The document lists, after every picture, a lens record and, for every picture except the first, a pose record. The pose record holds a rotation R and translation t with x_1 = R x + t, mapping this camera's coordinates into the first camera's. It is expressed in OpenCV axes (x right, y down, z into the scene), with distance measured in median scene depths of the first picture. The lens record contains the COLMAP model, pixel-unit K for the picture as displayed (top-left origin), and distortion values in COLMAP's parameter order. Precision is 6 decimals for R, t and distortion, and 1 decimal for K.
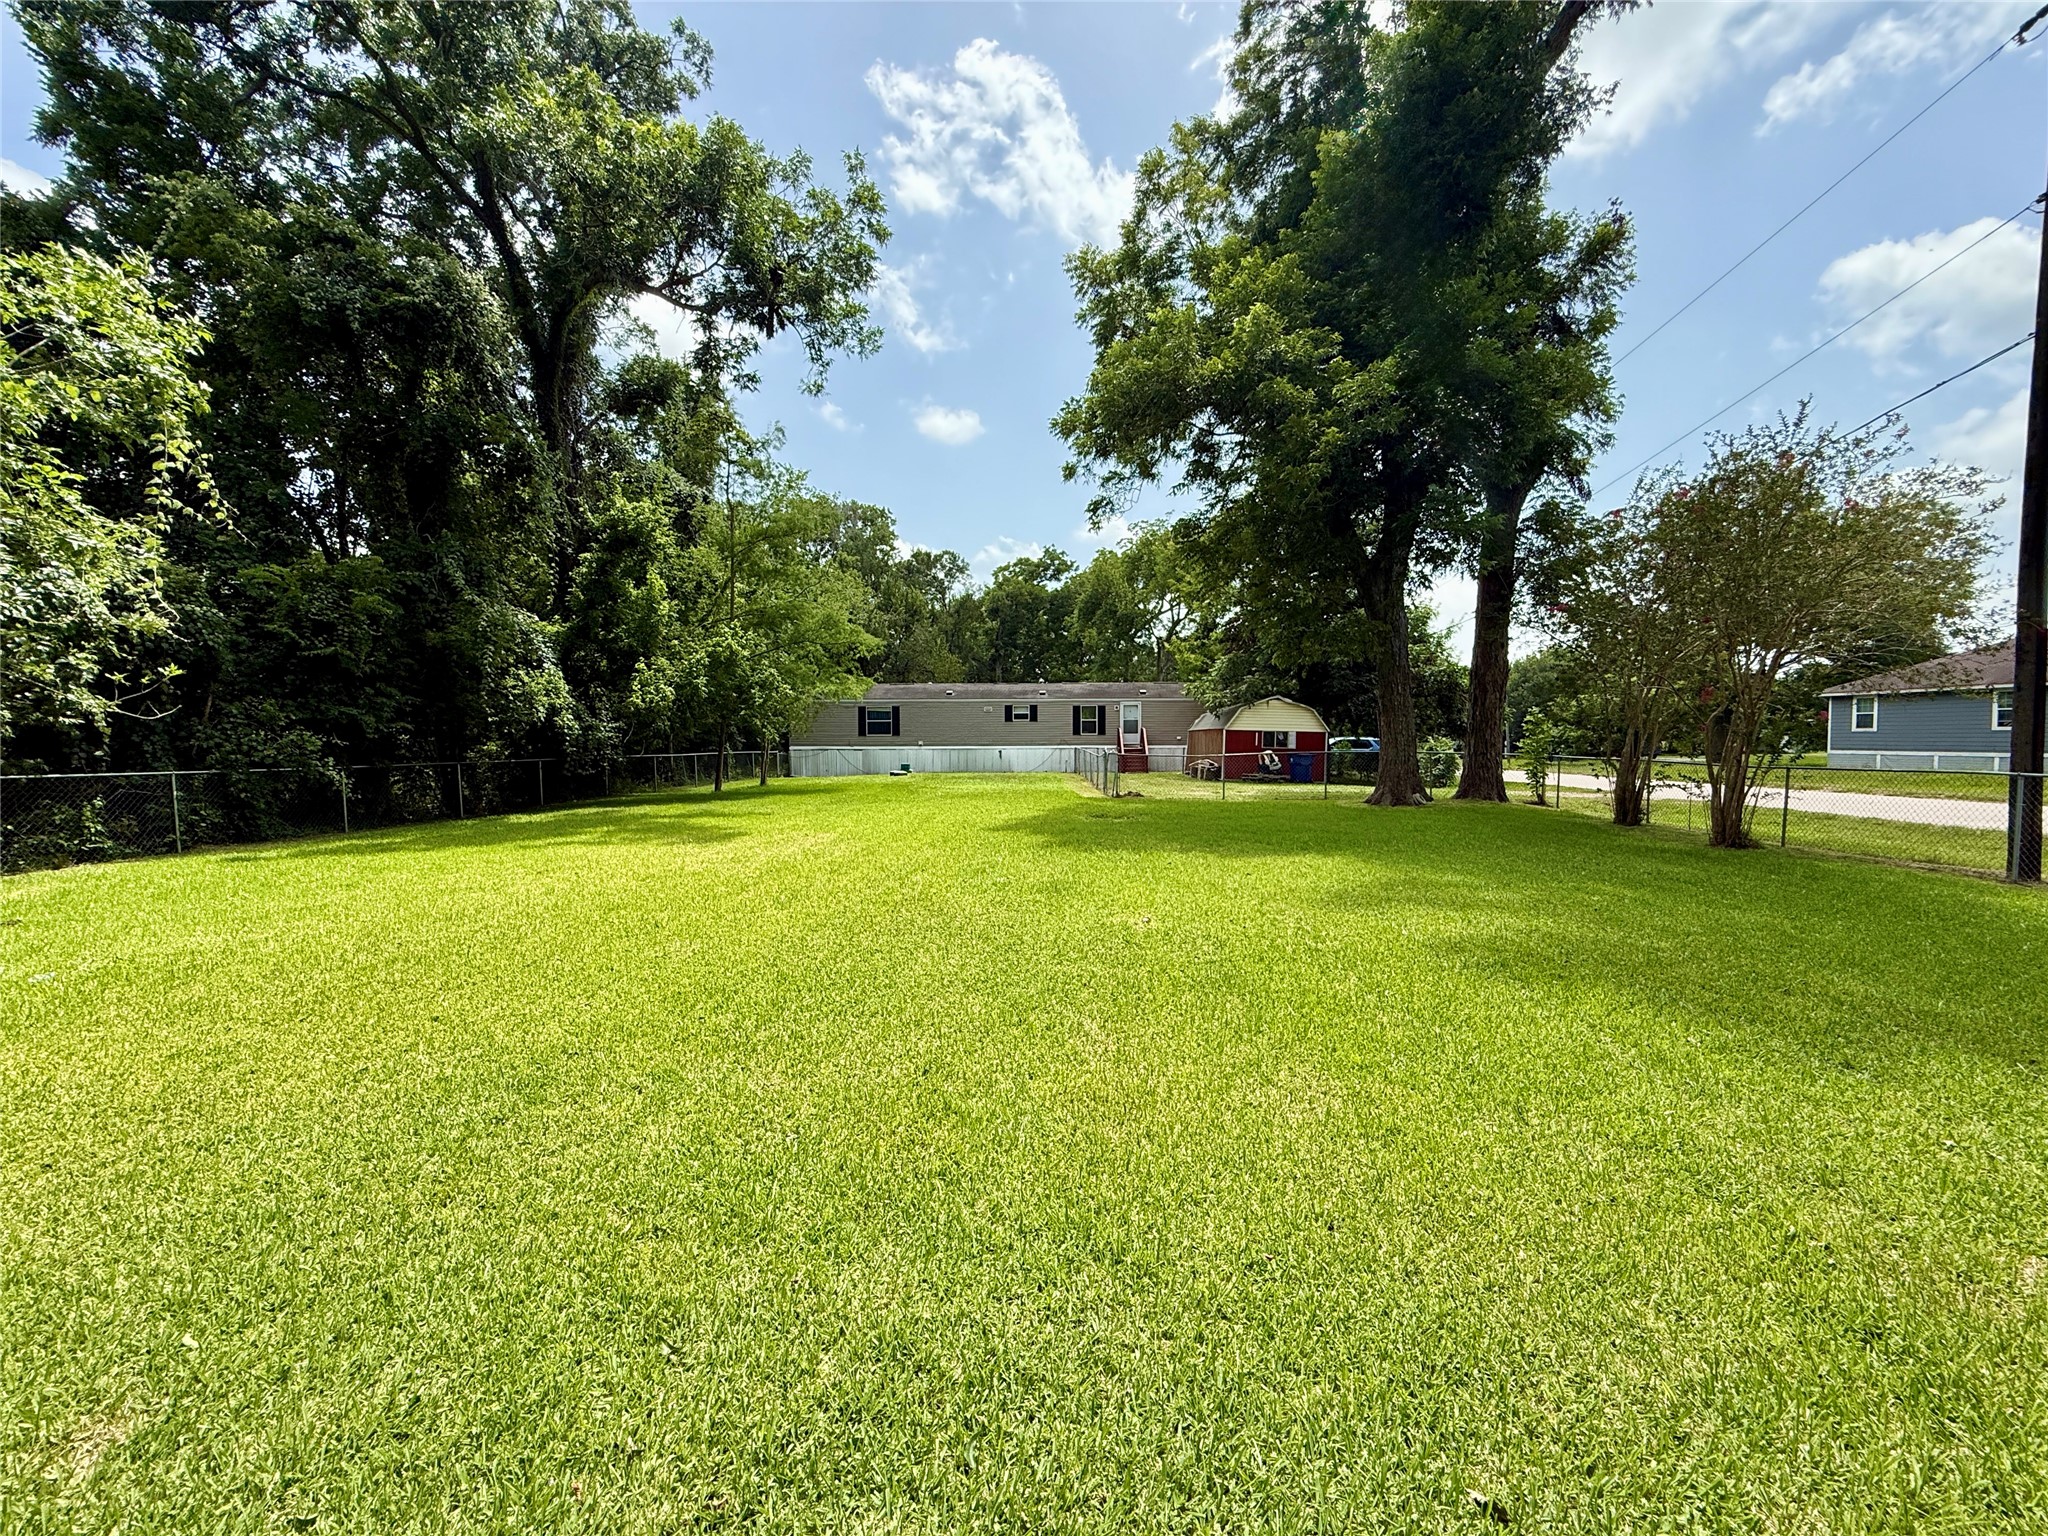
lens RADIAL K [[814.6, 0, 1024.0], [0, 814.6, 768.0], [0, 0, 1]] dist [-0.001829, 0.000243]
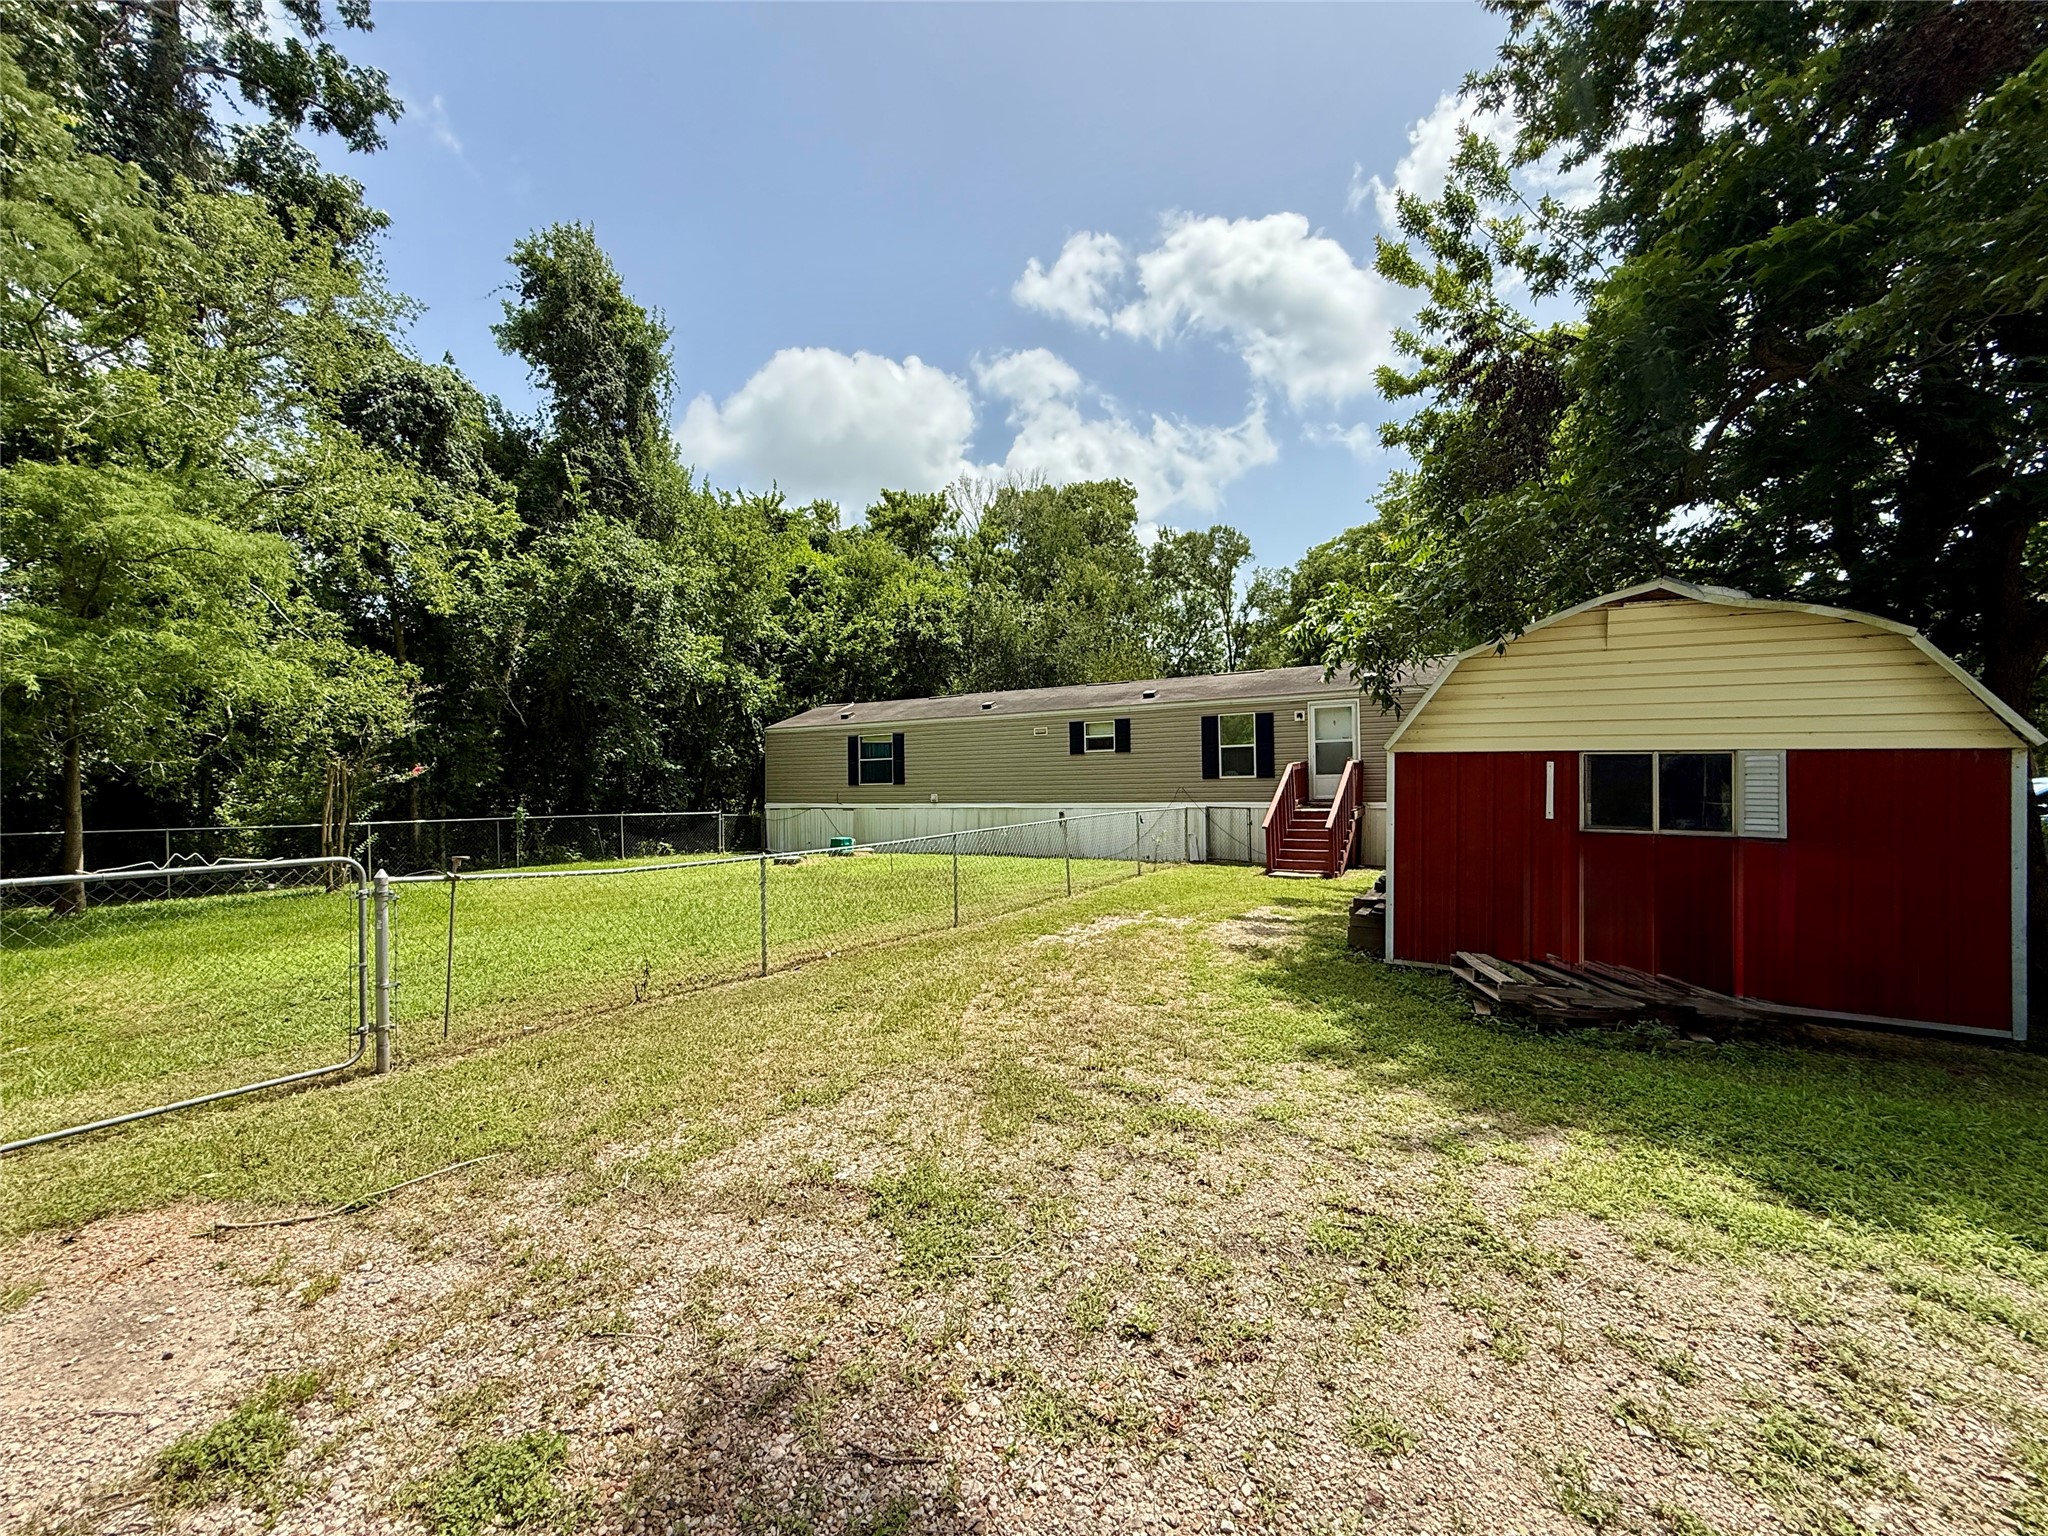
lens RADIAL K [[811.0, 0, 1024.0], [0, 811.0, 768.0], [0, 0, 1]] dist [-0.001437, -0.000672]
pose [[0.868440, -0.020059, -0.495388, 0.201172], [-0.007361, 0.998549, -0.053337, -0.021437], [0.495740, 0.049967, 0.867033, 0.548699]]
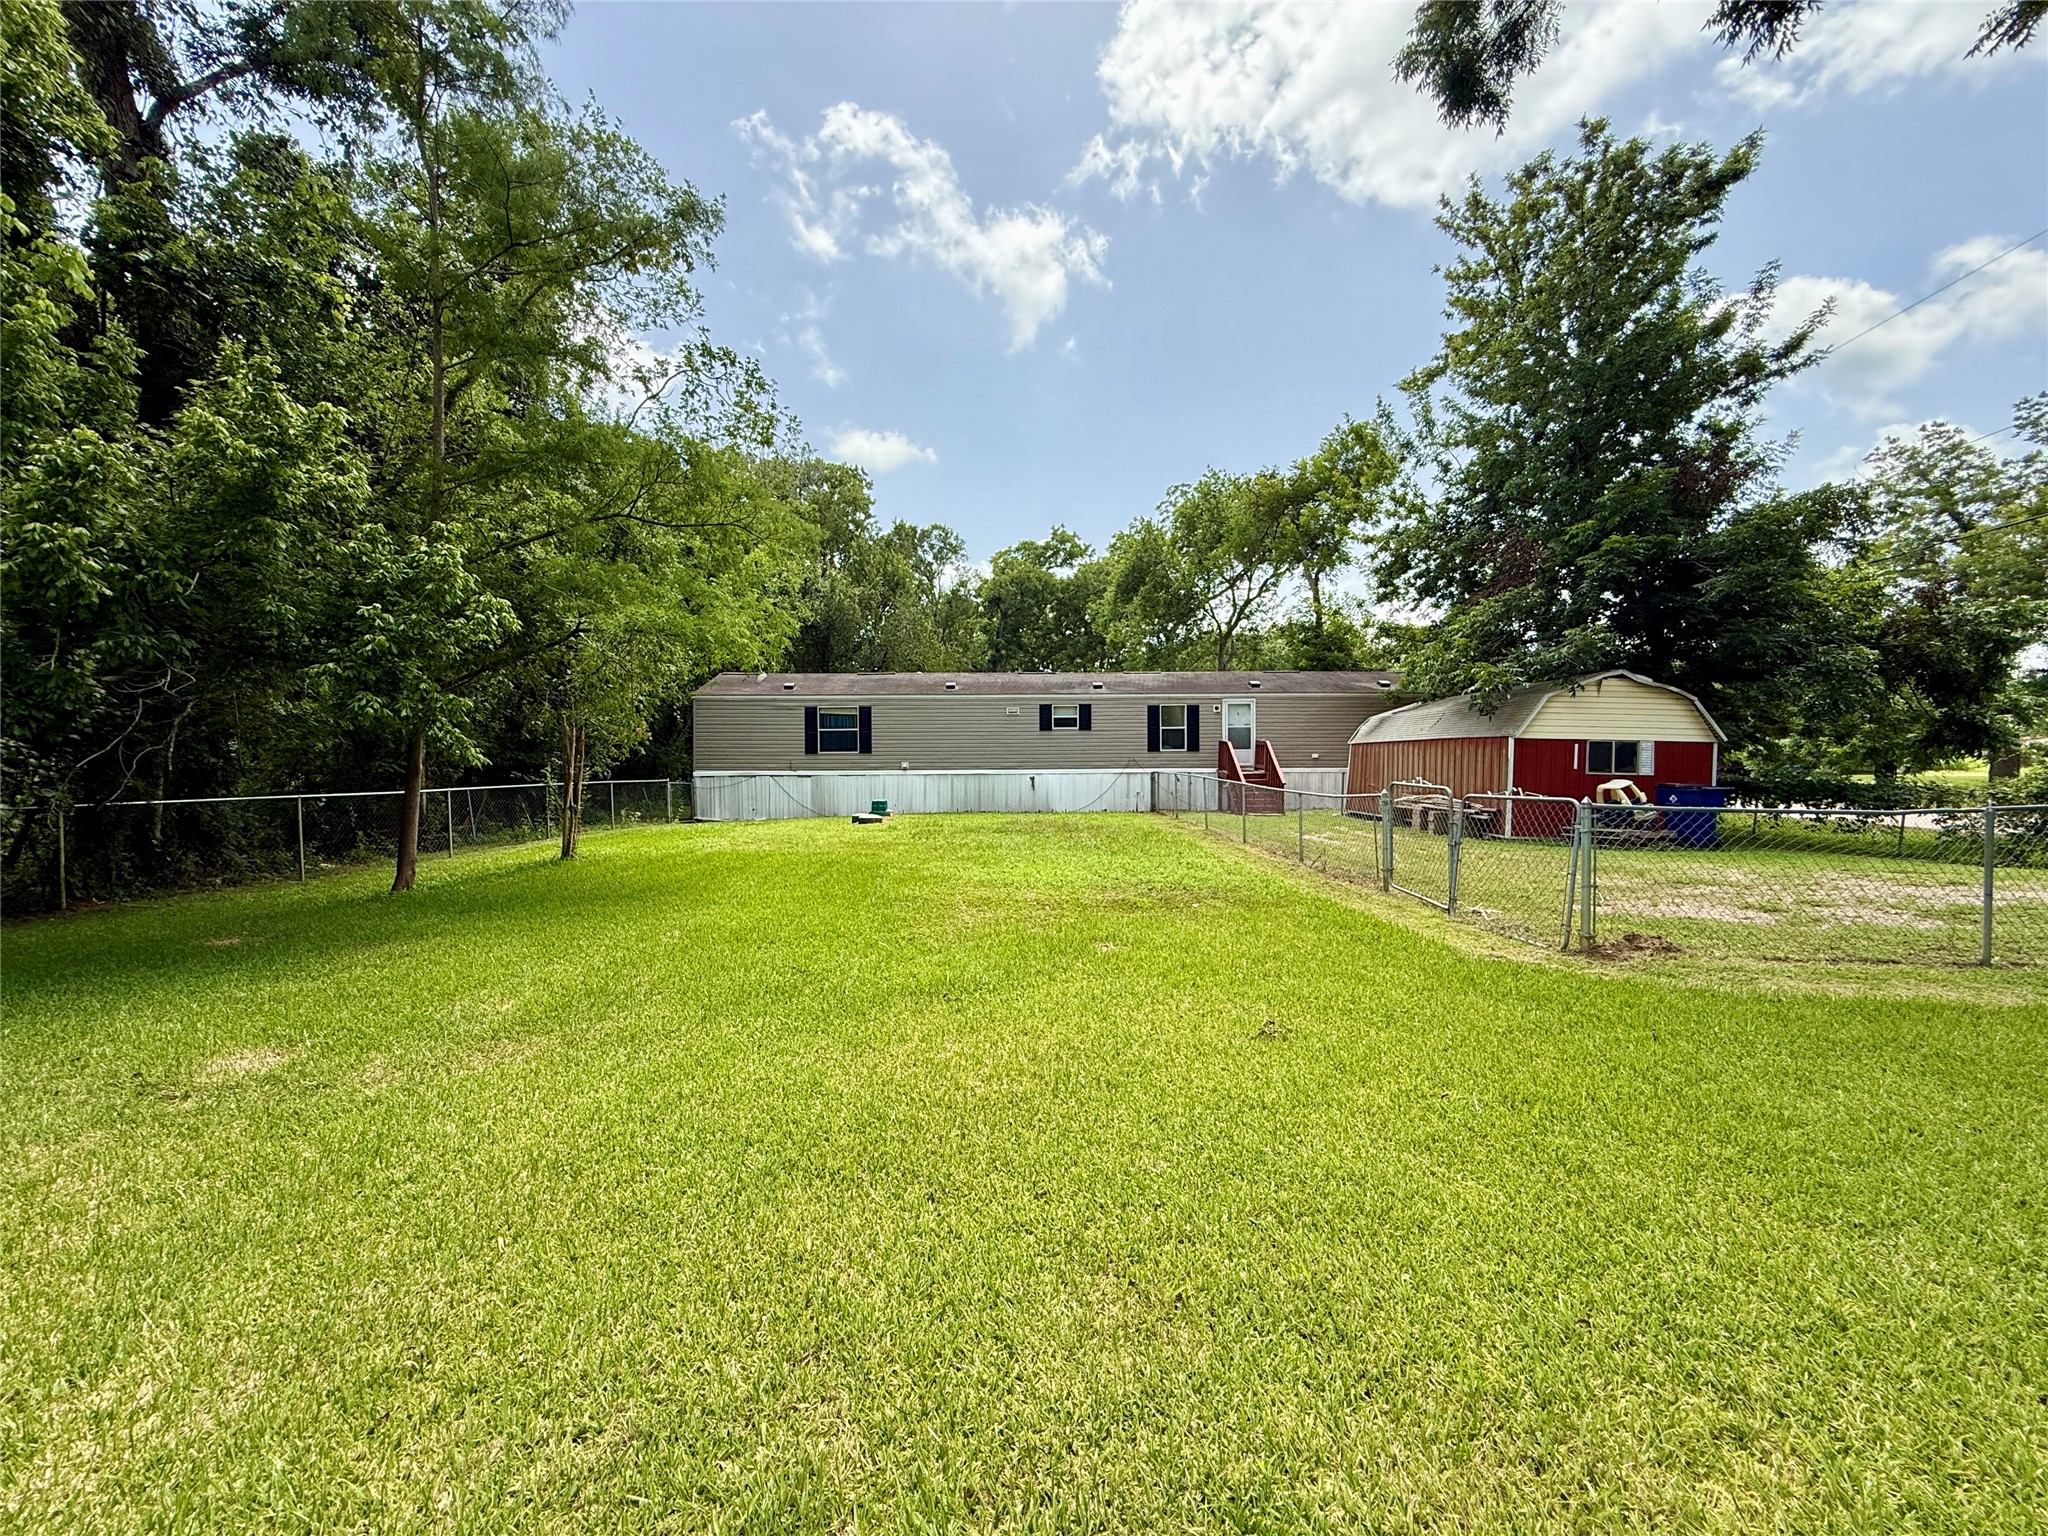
lens RADIAL K [[814.6, 0, 1024.0], [0, 814.6, 768.0], [0, 0, 1]] dist [-0.001829, 0.000243]
pose [[0.999741, -0.002452, 0.022637, -0.049988], [0.003024, 0.999677, -0.025230, -0.012286], [-0.022568, 0.025292, 0.999425, 0.373159]]
